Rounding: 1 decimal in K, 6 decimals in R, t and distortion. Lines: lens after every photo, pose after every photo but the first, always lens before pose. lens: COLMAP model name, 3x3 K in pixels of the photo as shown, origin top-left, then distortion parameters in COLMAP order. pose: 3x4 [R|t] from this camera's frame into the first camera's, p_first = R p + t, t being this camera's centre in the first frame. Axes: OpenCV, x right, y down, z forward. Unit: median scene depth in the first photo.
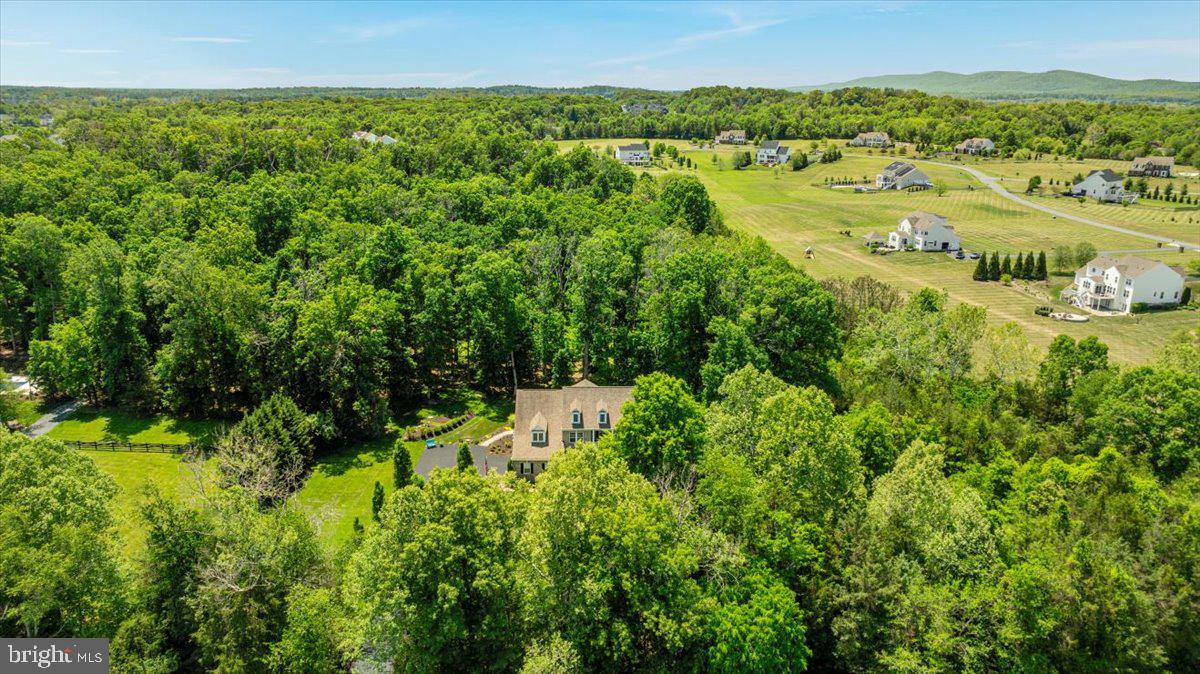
lens RADIAL K [[843.3, 0, 600.4], [0, 843.3, 332.8], [0, 0, 1]] dist [-0.031917, 0.018745]
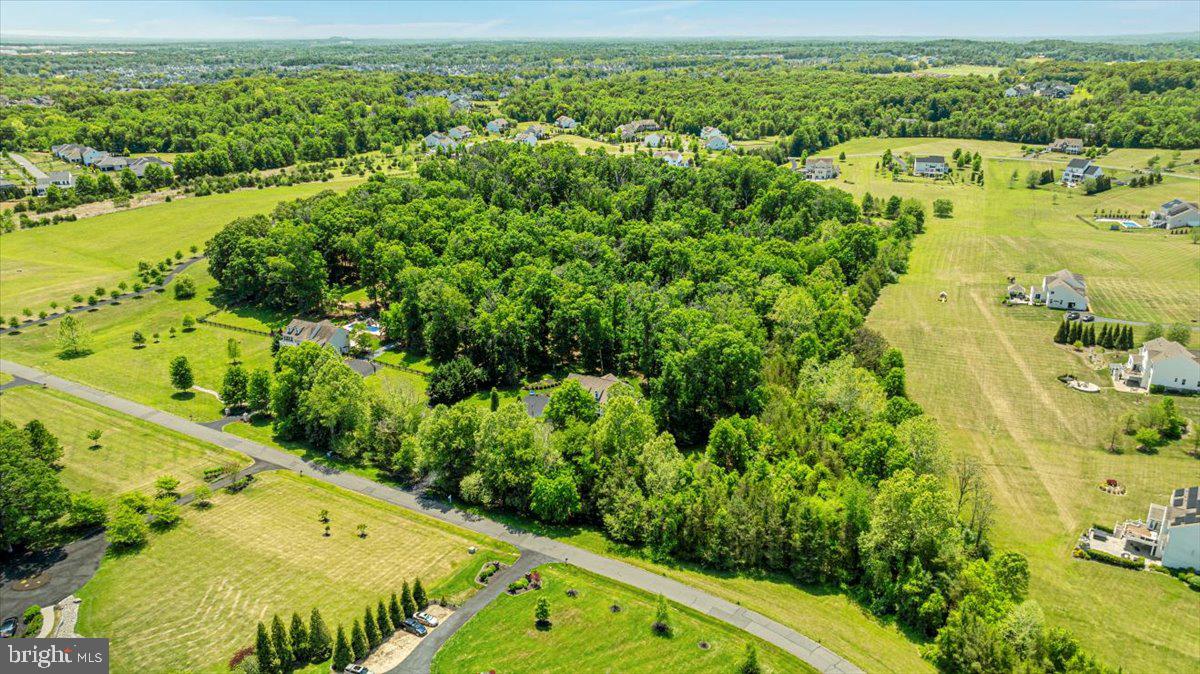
lens RADIAL K [[843.3, 0, 592.4], [0, 843.3, 346.5], [0, 0, 1]] dist [-0.031917, 0.018745]
pose [[0.875575, 0.152535, -0.458369, 0.750172], [-0.117865, 0.987620, 0.103513, -0.180202], [0.468483, -0.036608, 0.882714, -0.603853]]
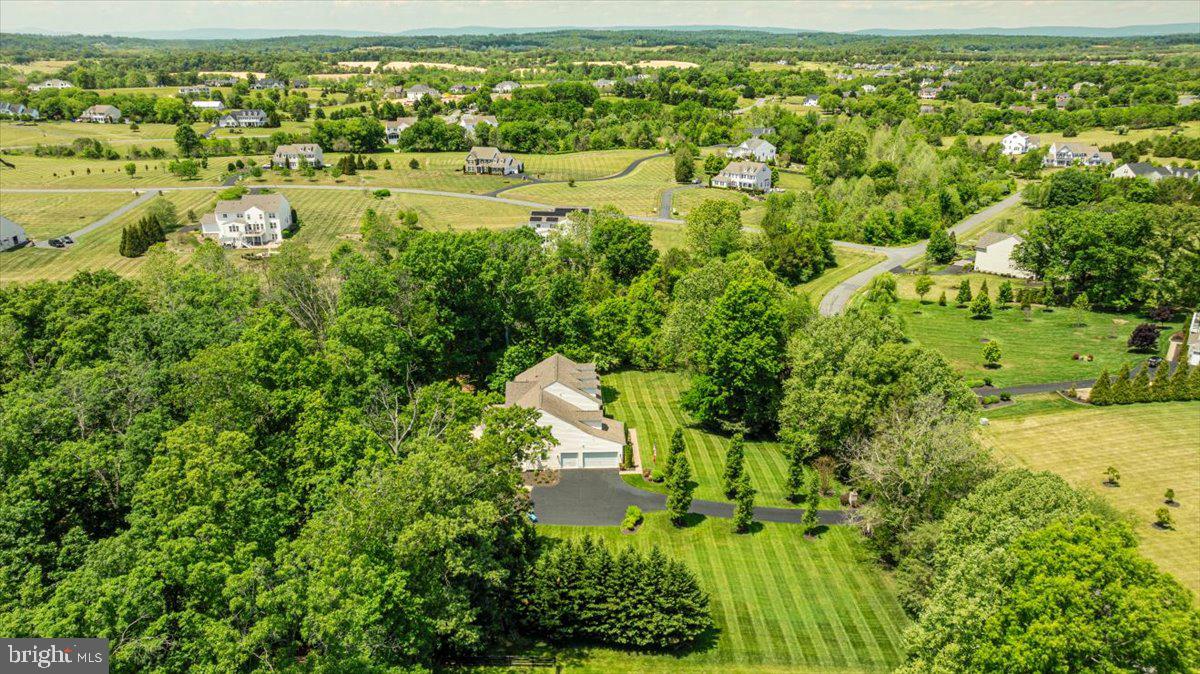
lens RADIAL K [[843.3, 0, 603.8], [0, 843.3, 330.1], [0, 0, 1]] dist [-0.031917, 0.018745]
pose [[-0.026452, -0.330831, 0.943319, -0.881725], [0.271834, 0.905710, 0.325264, -0.271416], [-0.961981, 0.265030, 0.065973, 0.797501]]
